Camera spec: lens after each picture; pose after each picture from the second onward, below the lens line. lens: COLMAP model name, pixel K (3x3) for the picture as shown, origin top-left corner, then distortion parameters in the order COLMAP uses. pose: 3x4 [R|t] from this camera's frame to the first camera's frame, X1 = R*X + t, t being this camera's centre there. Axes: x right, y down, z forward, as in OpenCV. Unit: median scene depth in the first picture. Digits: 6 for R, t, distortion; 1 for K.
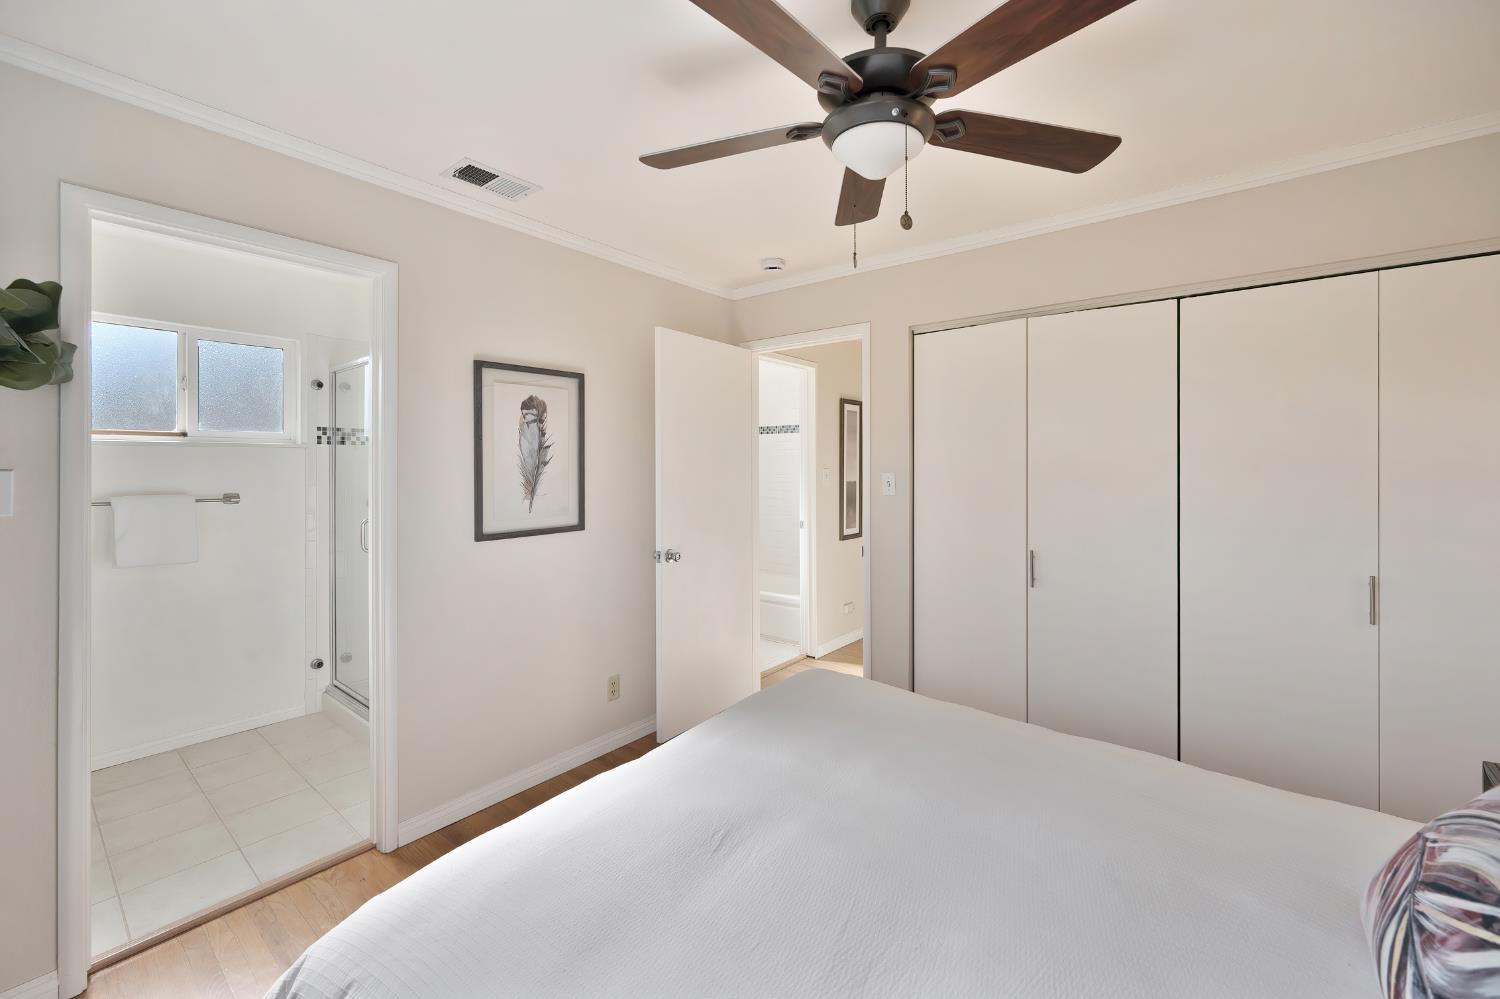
lens RADIAL K [[594.1, 0, 734.3], [0, 594.1, 464.3], [0, 0, 1]] dist [0.000954, 0.000031]
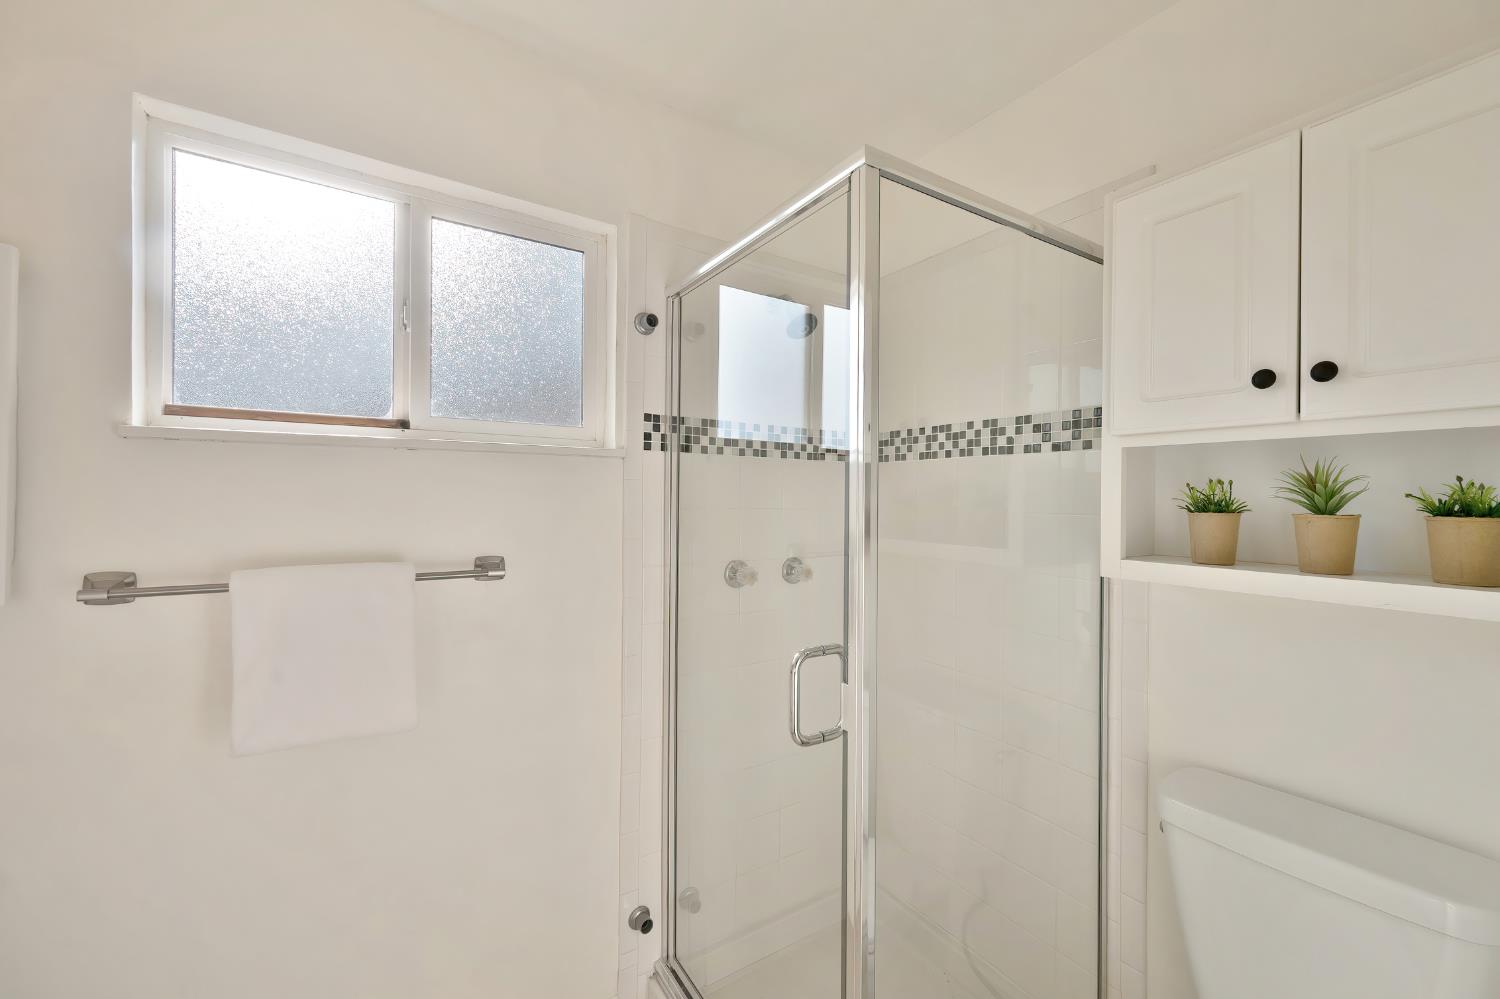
lens RADIAL K [[594.1, 0, 751.2], [0, 594.1, 502.0], [0, 0, 1]] dist [0.000954, 0.000031]
pose [[0.950311, 0.013131, -0.311025, -0.473461], [-0.010783, 0.999899, 0.009267, 0.001618], [0.311116, -0.005453, 0.950356, 0.578890]]
